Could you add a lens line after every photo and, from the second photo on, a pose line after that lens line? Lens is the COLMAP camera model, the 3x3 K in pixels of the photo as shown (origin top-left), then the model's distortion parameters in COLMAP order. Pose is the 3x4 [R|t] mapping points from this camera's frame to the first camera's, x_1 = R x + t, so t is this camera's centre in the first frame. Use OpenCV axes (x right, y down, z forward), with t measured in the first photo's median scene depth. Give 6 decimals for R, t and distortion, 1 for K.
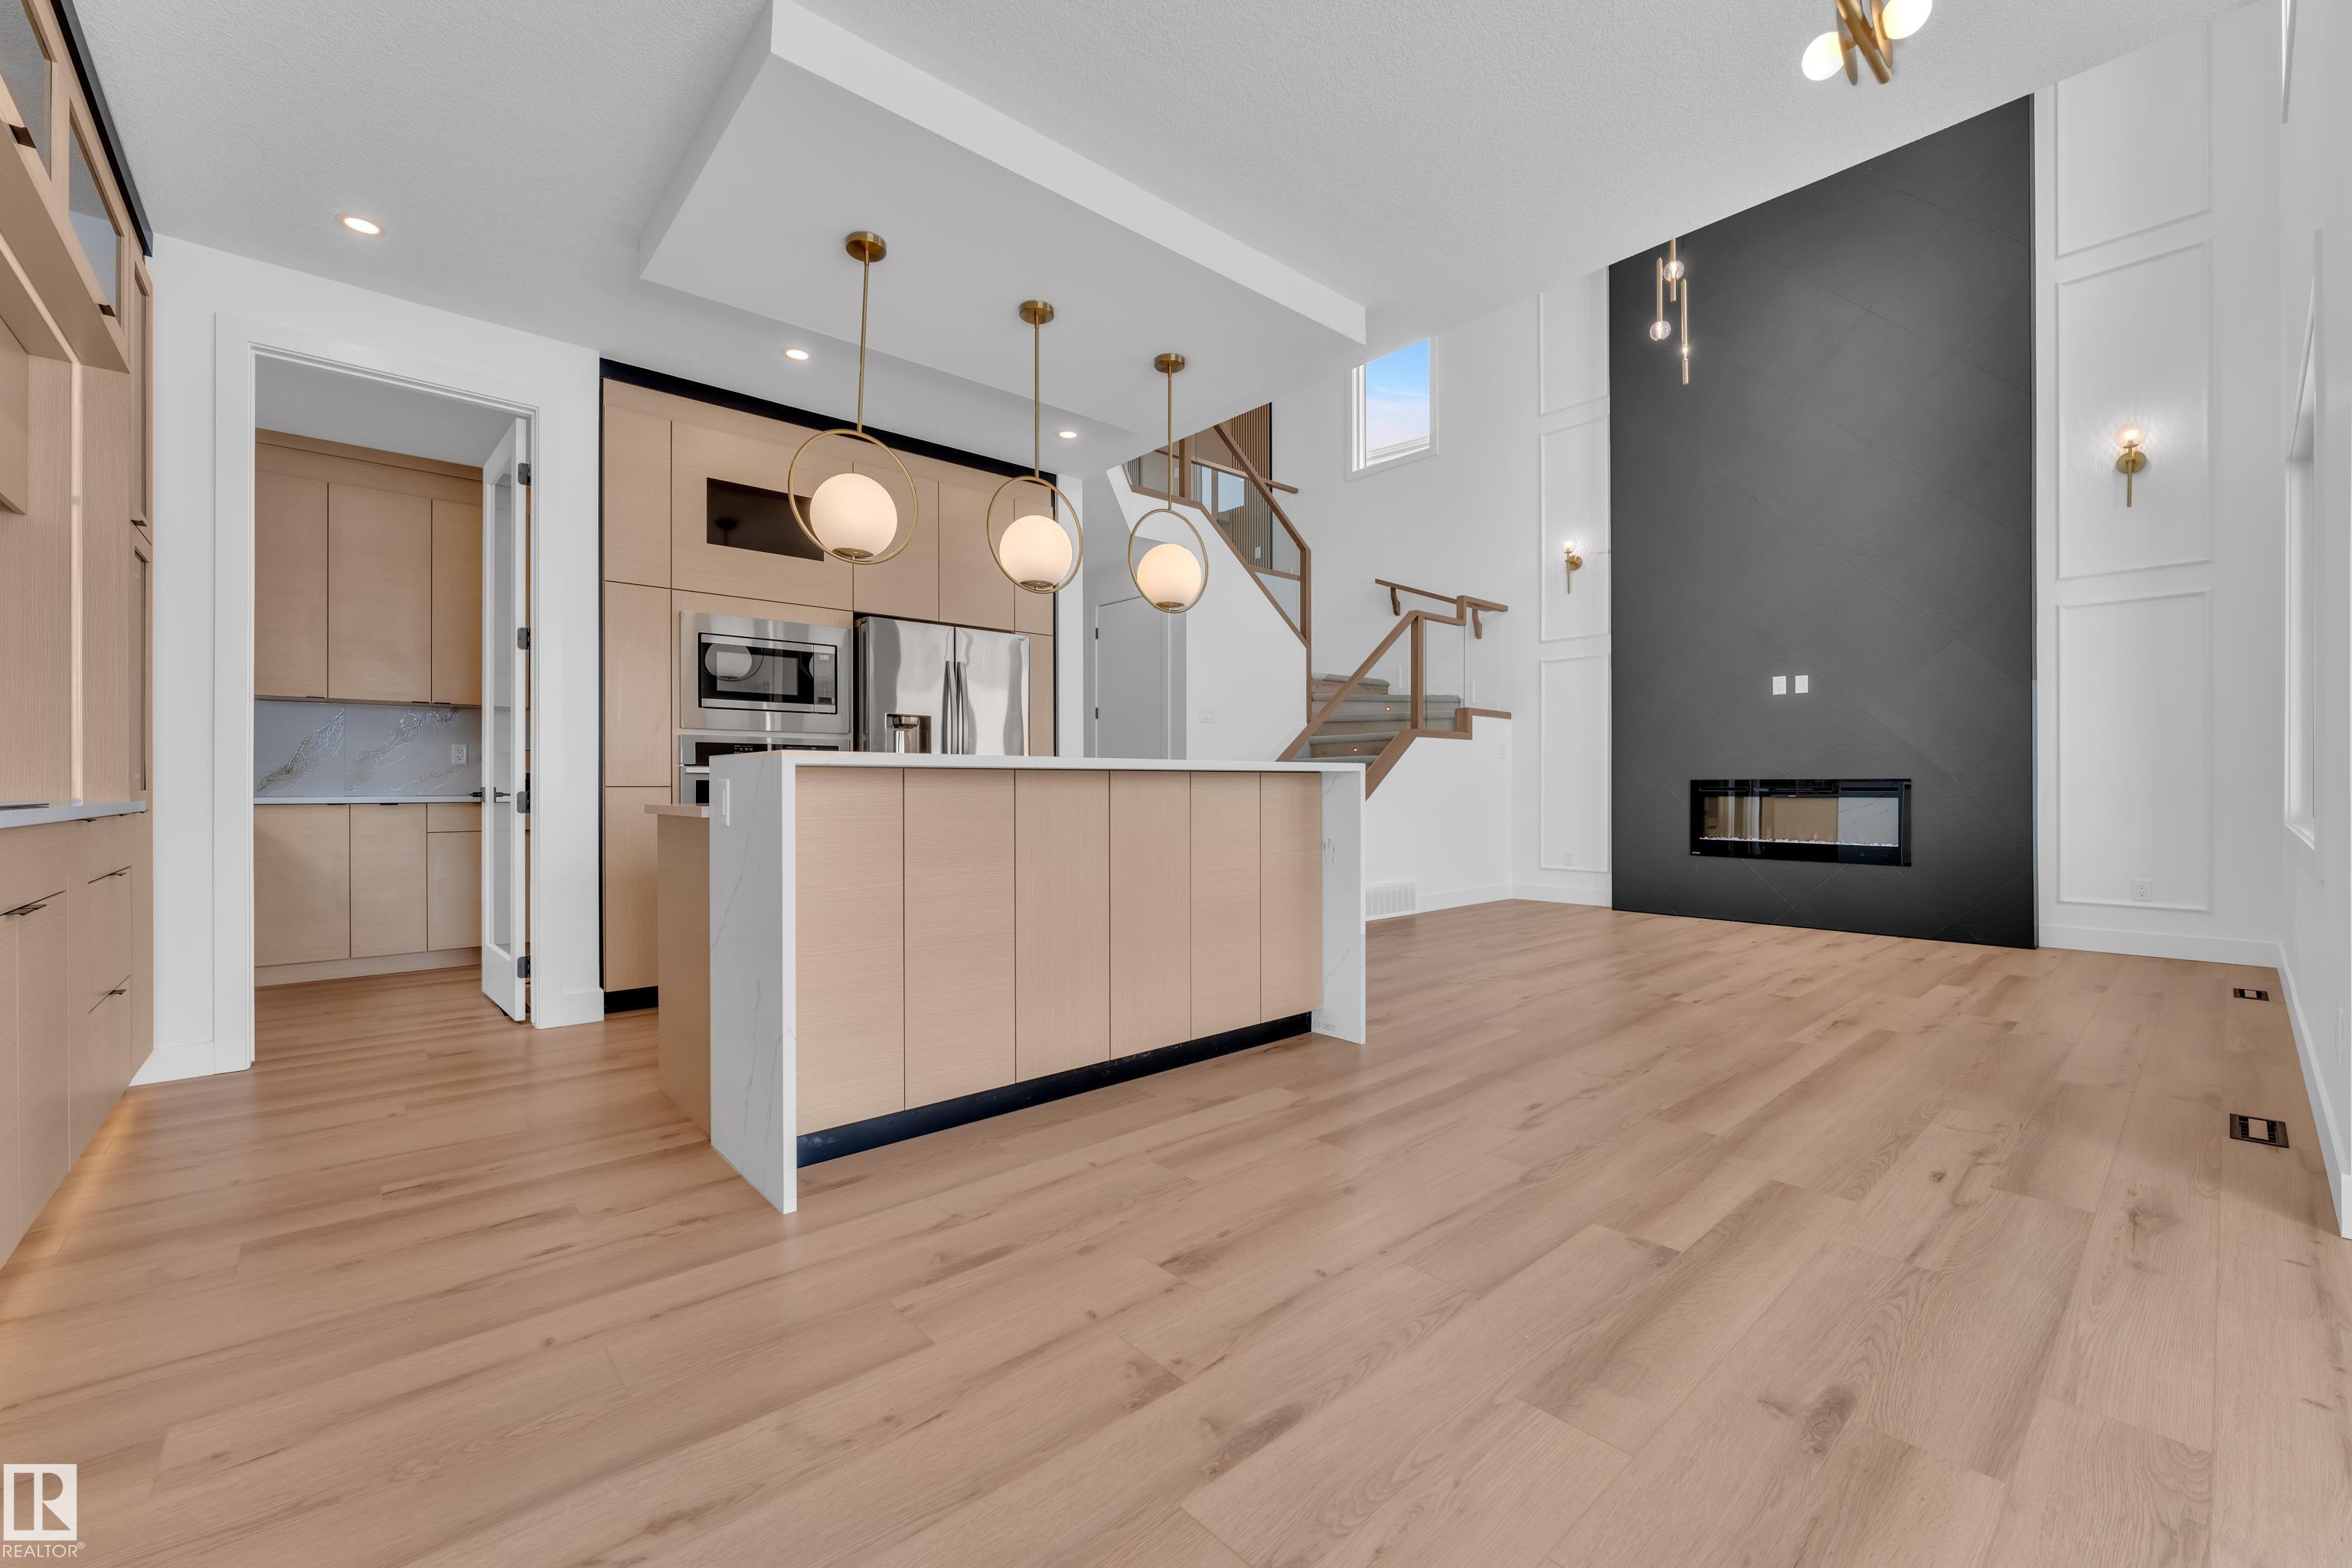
lens RADIAL K [[950.9, 0, 1172.7], [0, 950.9, 787.0], [0, 0, 1]] dist [-0.003356, -0.000214]
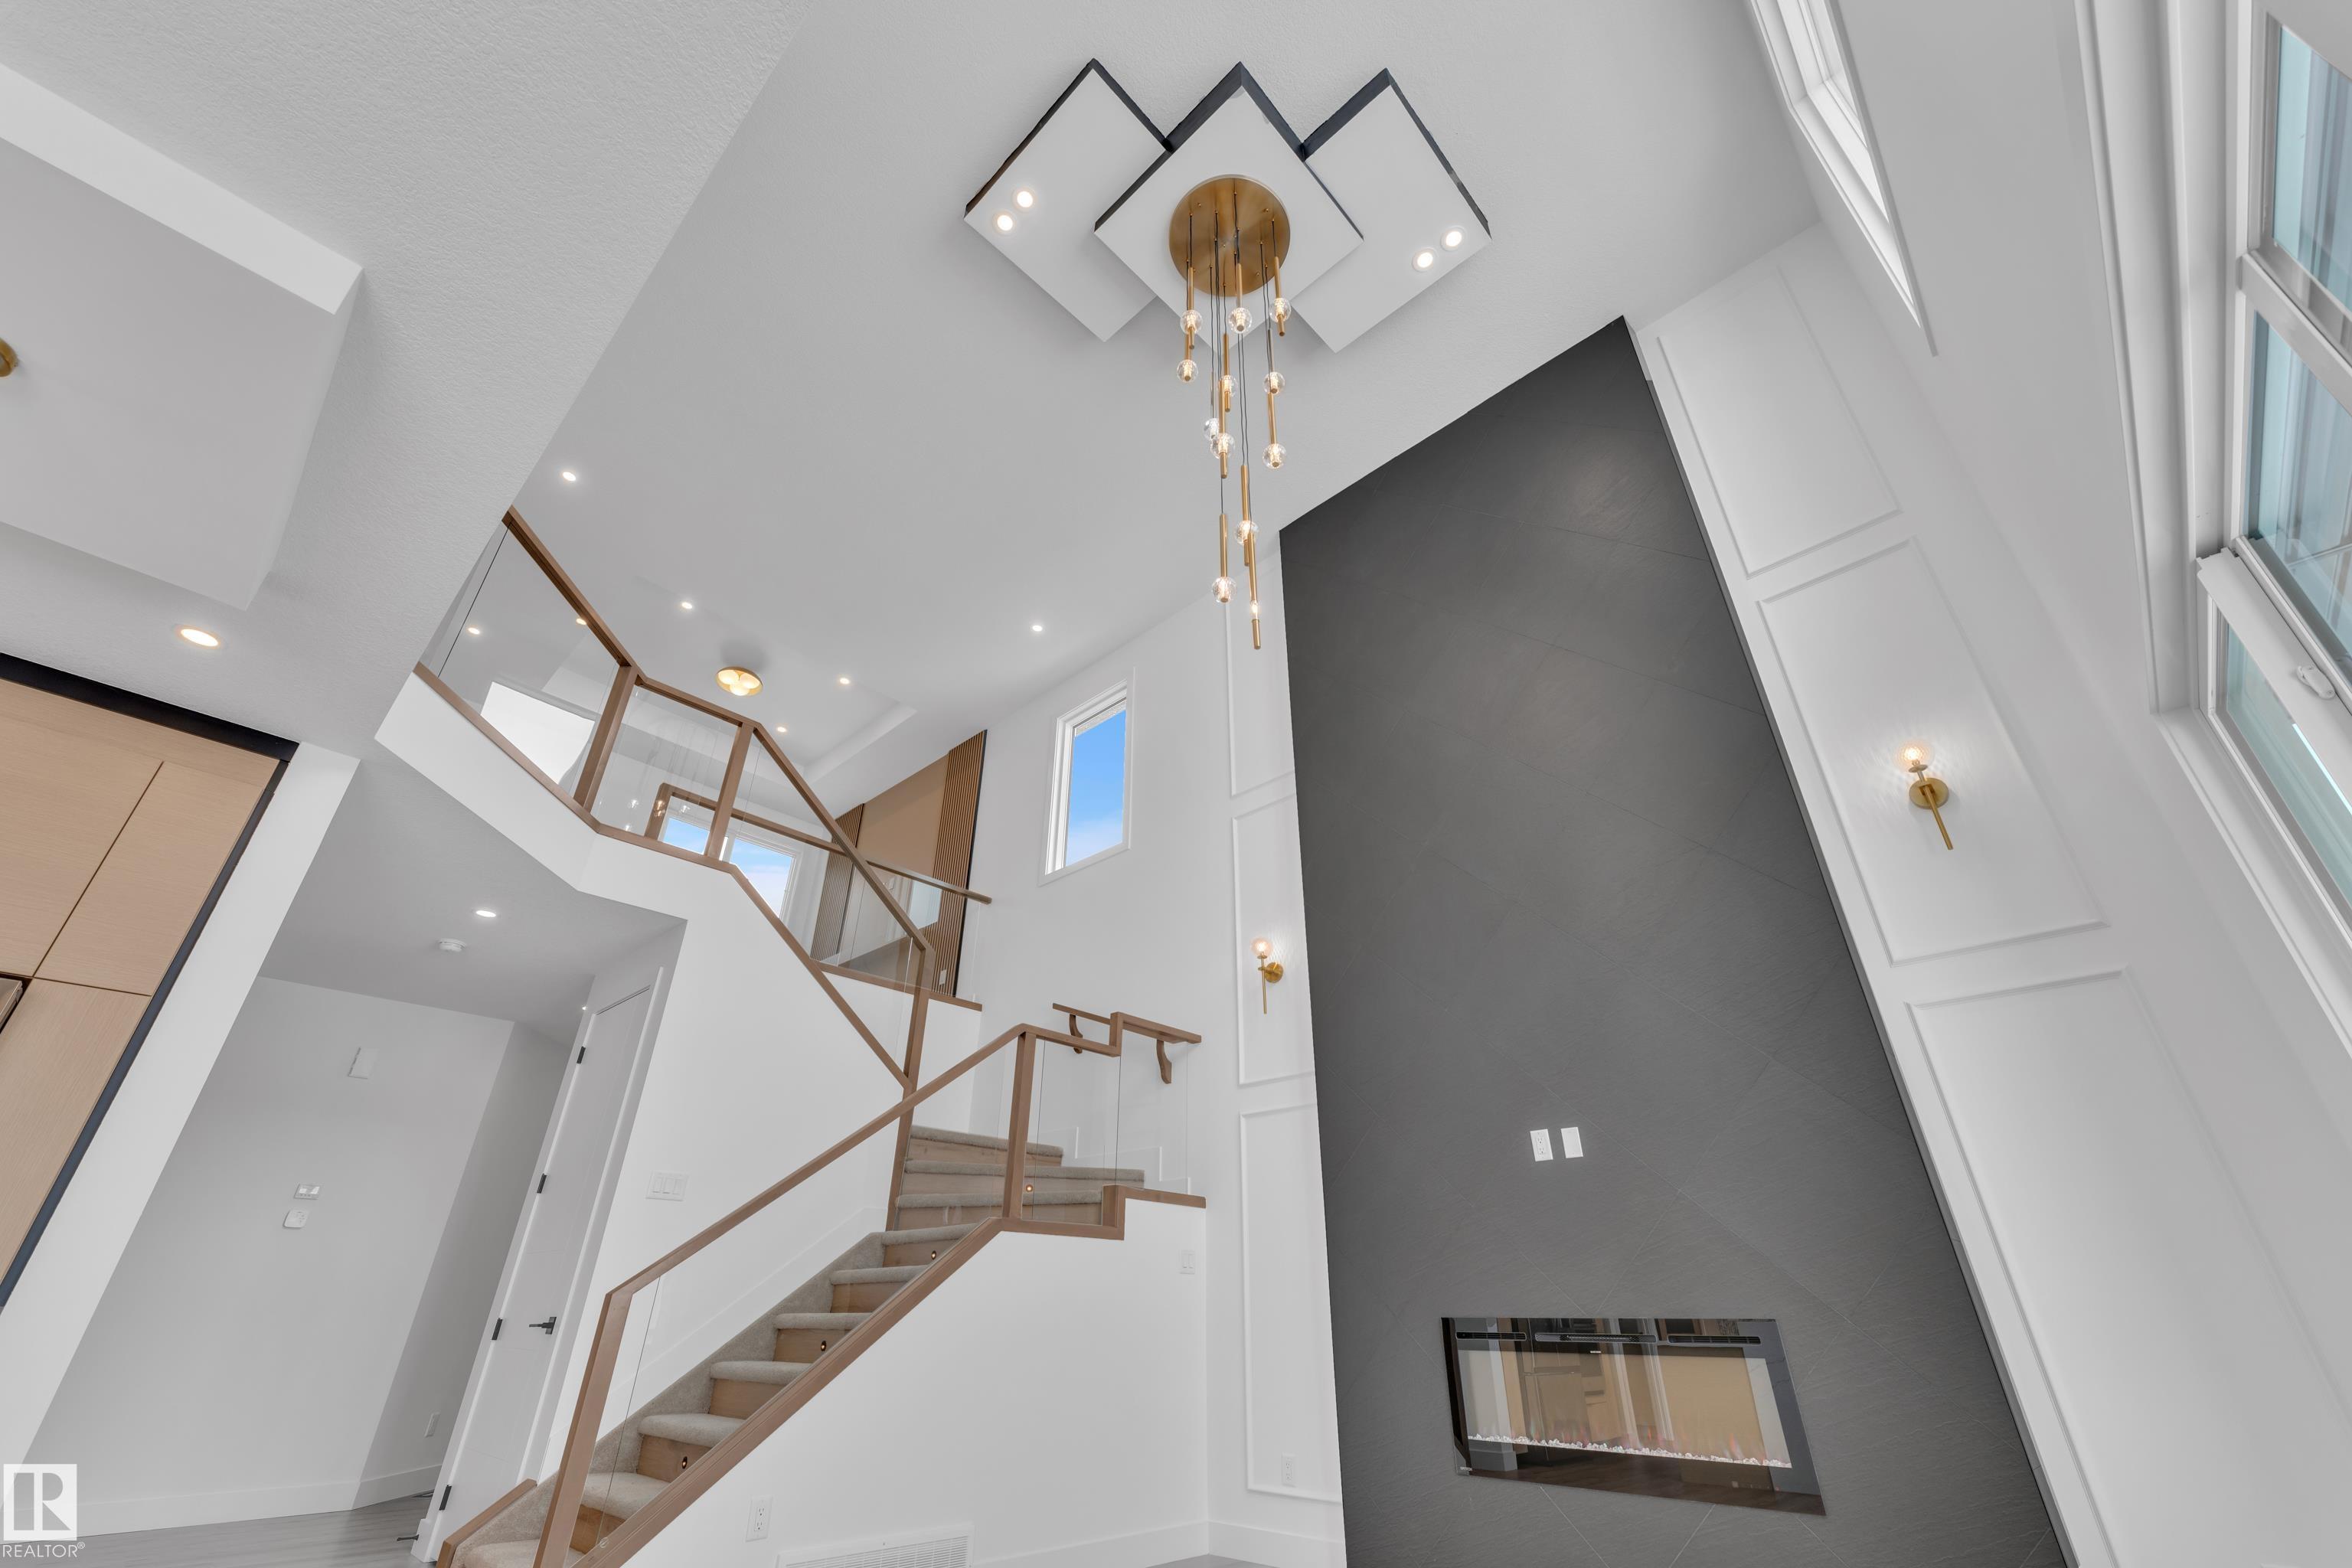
lens RADIAL K [[950.9, 0, 1172.7], [0, 950.9, 787.0], [0, 0, 1]] dist [-0.003356, -0.000214]
pose [[0.996979, 0.046078, 0.062530, 0.737860], [-0.009680, 0.872465, -0.488580, -0.011900], [-0.077068, 0.486499, 0.870276, 0.770813]]
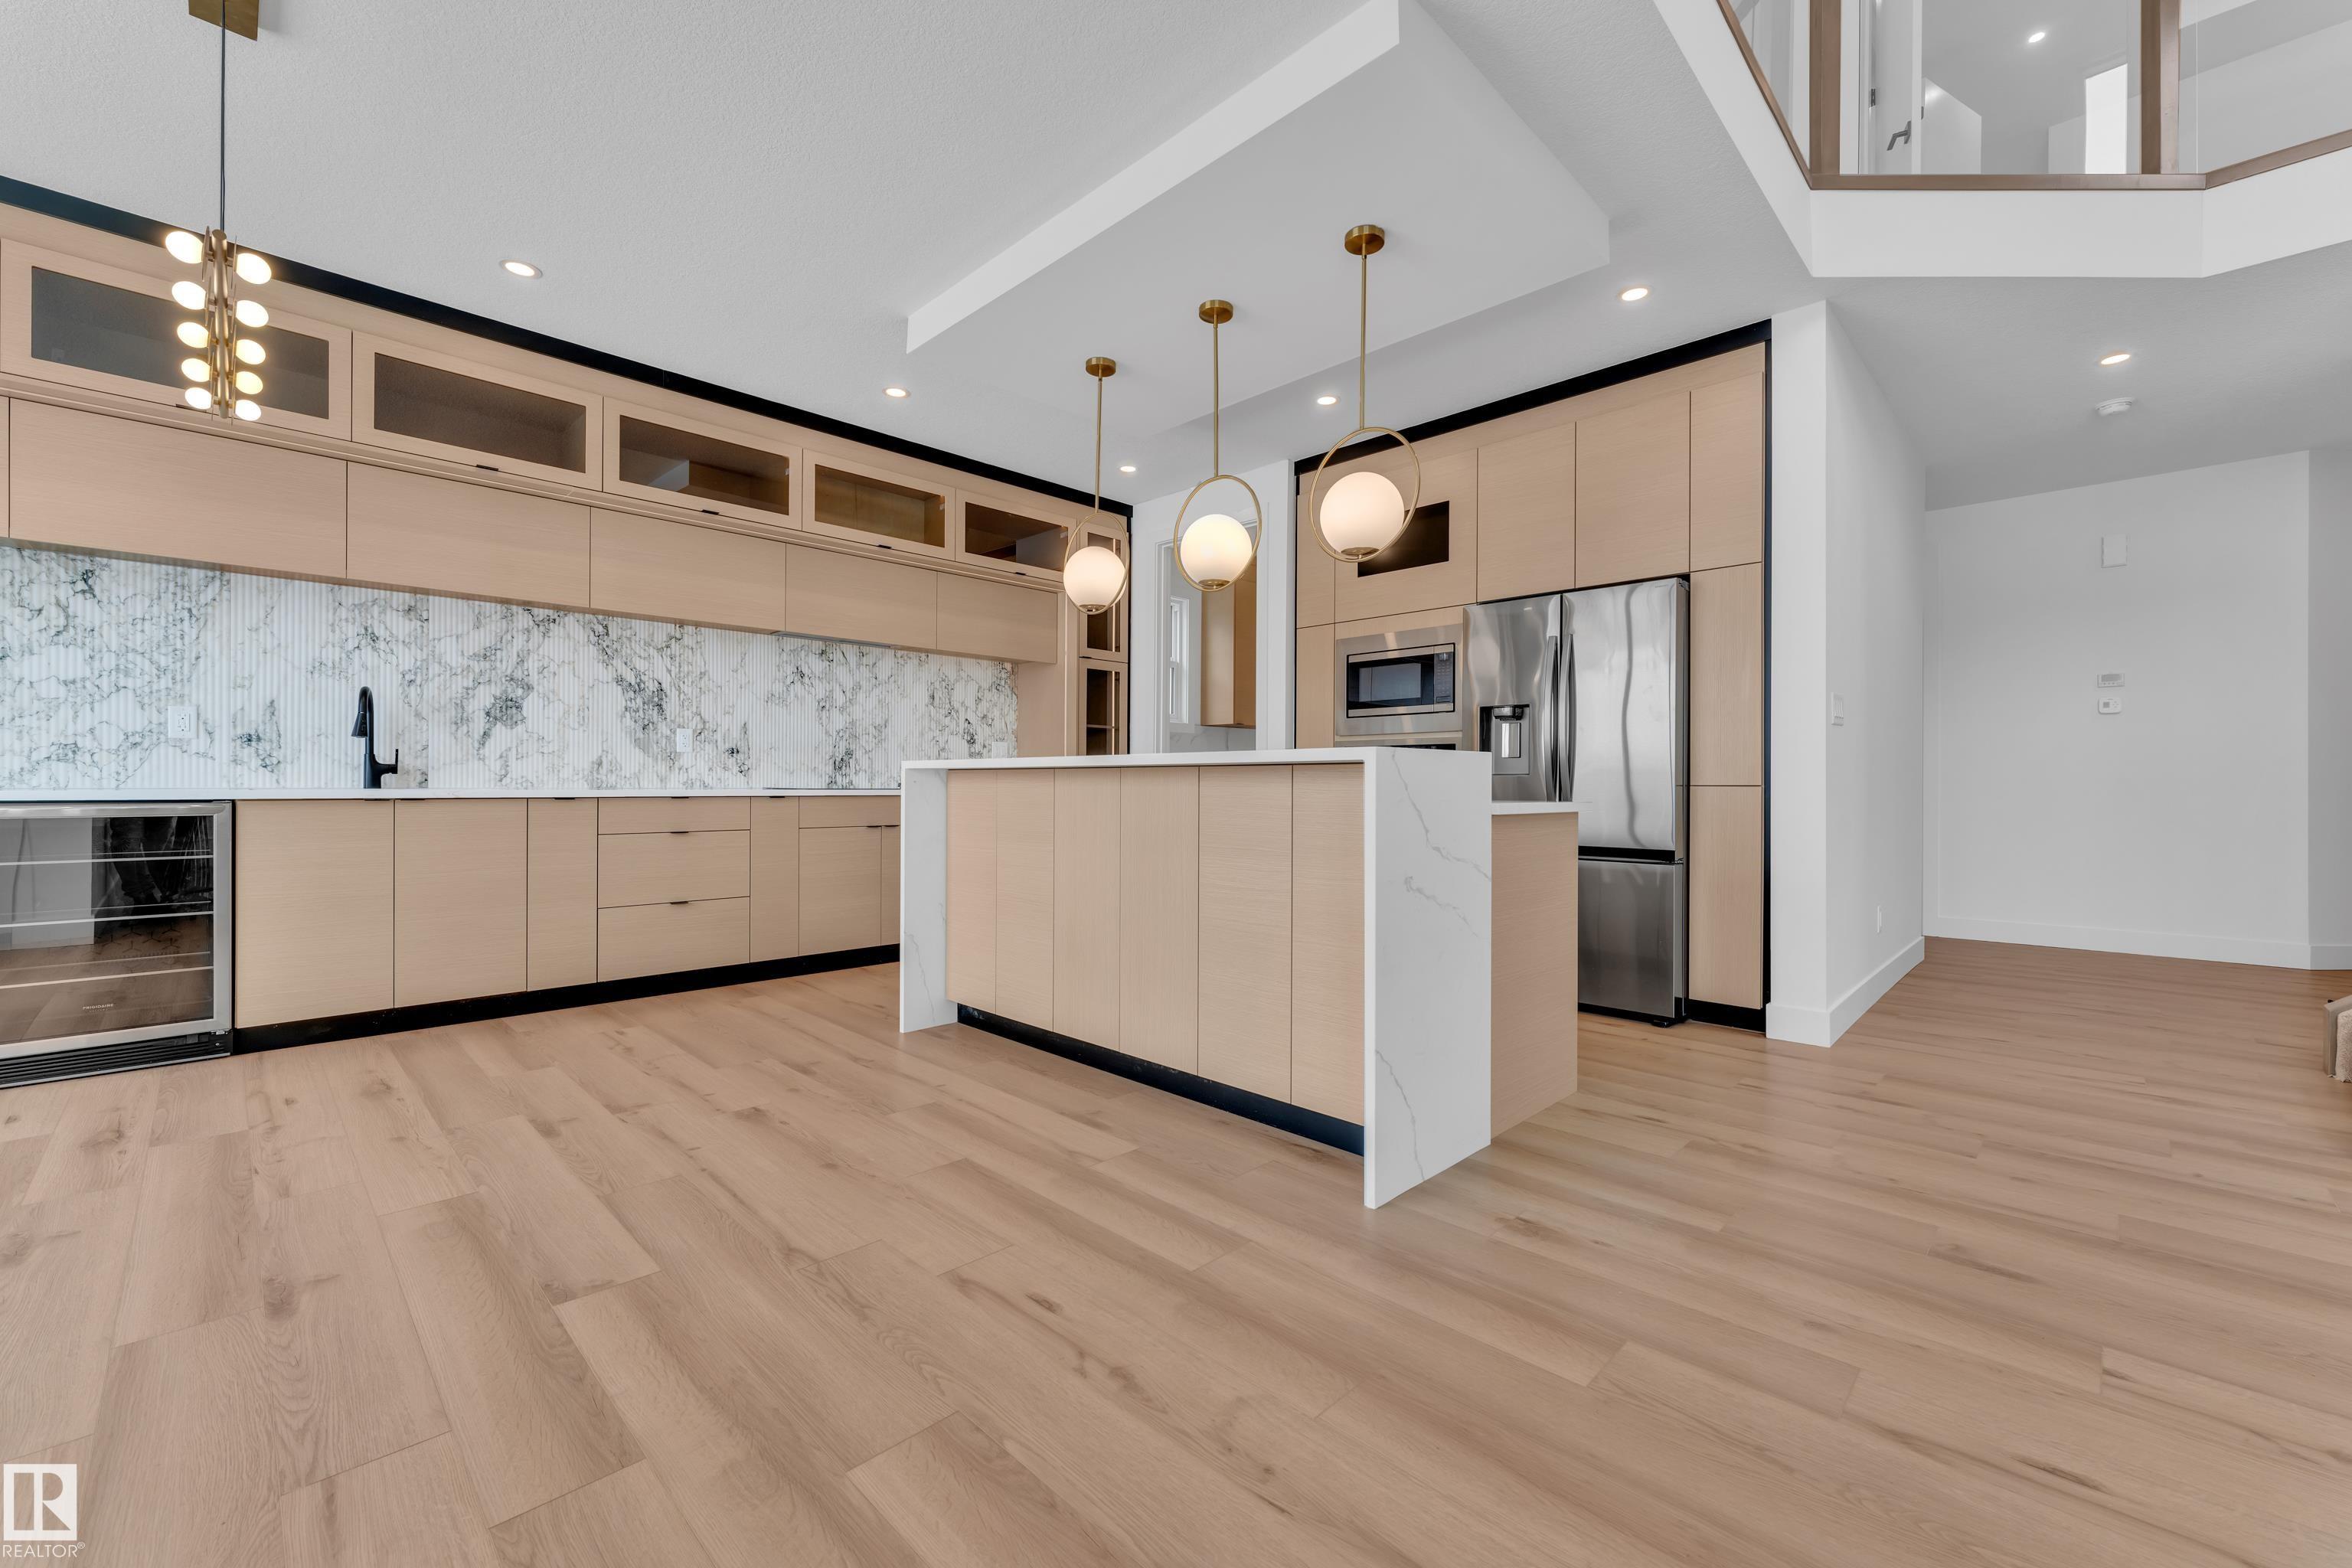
lens RADIAL K [[942.4, 0, 1167.9], [0, 942.4, 780.7], [0, 0, 1]] dist [0.001121, 0.000499]
pose [[0.058636, -0.001506, -0.998278, 0.928583], [-0.005172, 0.999985, -0.001813, -0.001538], [0.998266, 0.005269, 0.058627, 0.972511]]
